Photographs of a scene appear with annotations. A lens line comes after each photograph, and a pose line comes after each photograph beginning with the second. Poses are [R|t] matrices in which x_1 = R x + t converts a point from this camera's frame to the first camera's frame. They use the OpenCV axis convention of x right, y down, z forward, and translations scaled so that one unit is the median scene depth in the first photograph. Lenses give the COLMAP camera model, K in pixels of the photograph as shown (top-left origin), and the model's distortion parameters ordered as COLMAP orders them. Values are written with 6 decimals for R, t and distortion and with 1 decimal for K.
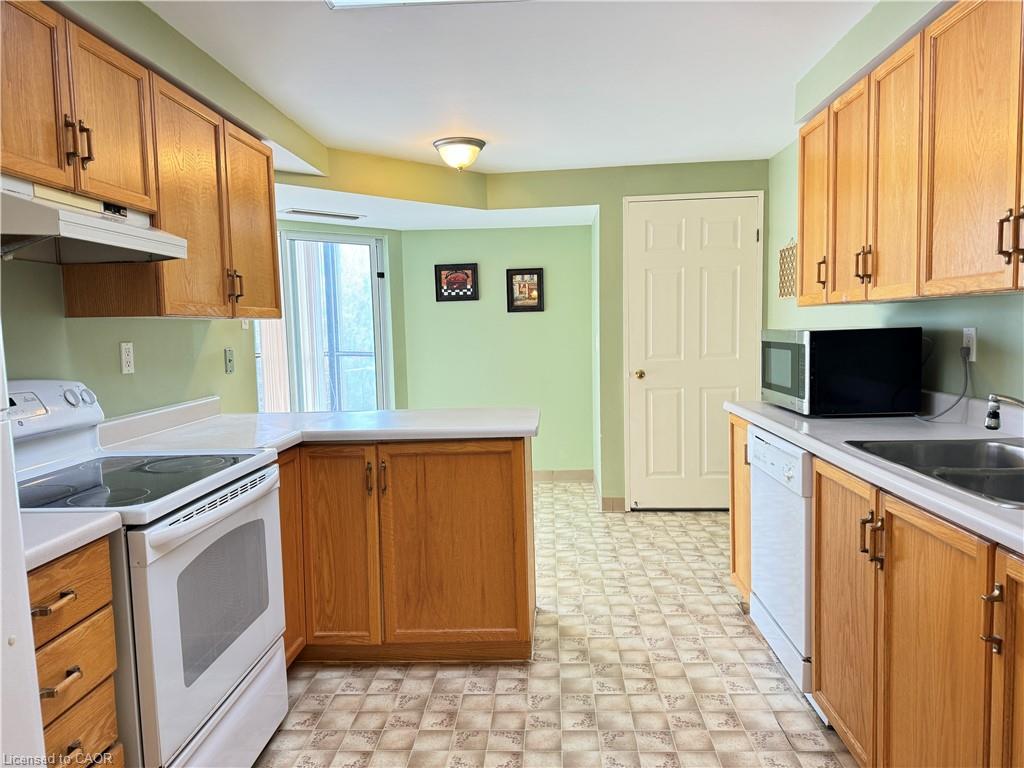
lens RADIAL K [[719.3, 0, 513.8], [0, 719.3, 387.1], [0, 0, 1]] dist [0.061332, -0.071180]
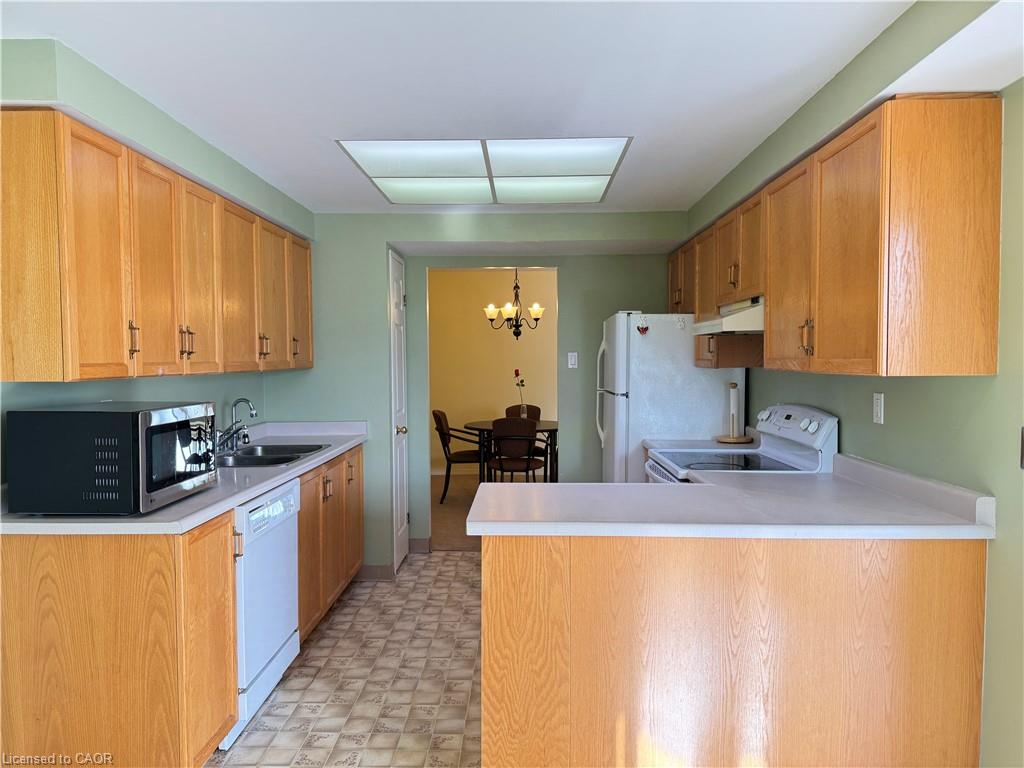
lens RADIAL K [[719.3, 0, 512.9], [0, 719.3, 385.6], [0, 0, 1]] dist [0.061332, -0.071180]
pose [[-0.998970, 0.028679, -0.035161, 0.009882], [0.024368, 0.992781, 0.117440, -0.105982], [0.038275, 0.116462, -0.992457, 1.030977]]
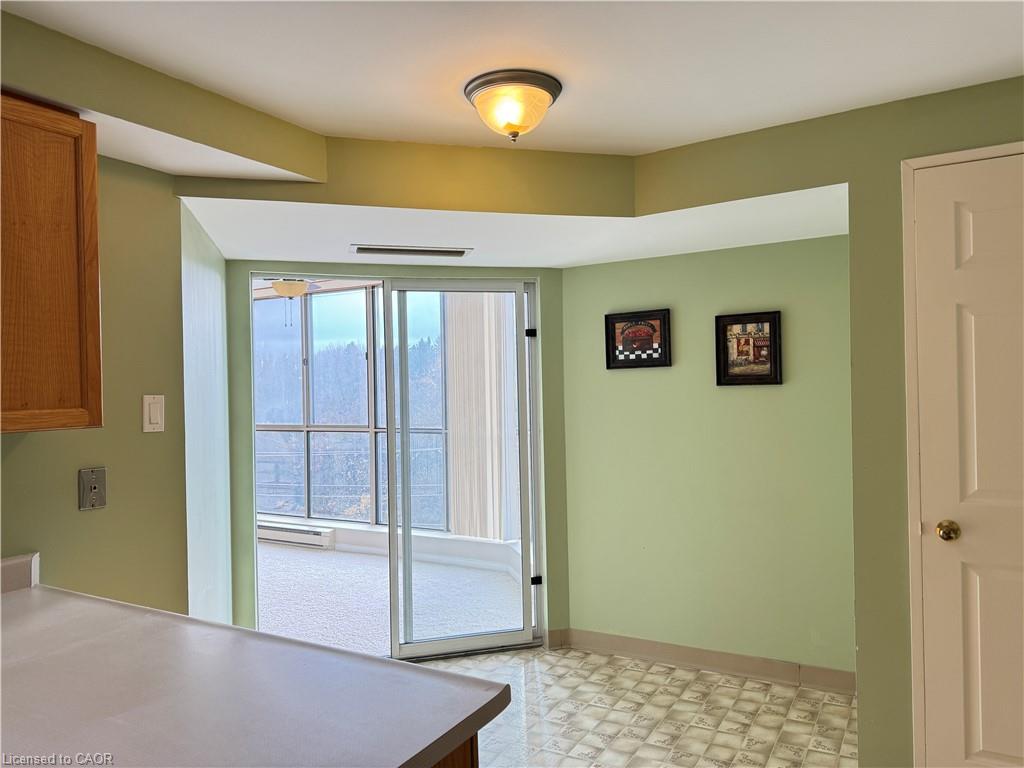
lens RADIAL K [[719.3, 0, 509.7], [0, 719.3, 377.3], [0, 0, 1]] dist [0.061332, -0.071180]
pose [[0.888493, -0.004888, -0.458864, 0.116860], [-0.033730, 0.996543, -0.075928, -0.058126], [0.457648, 0.082939, 0.885256, 0.374510]]
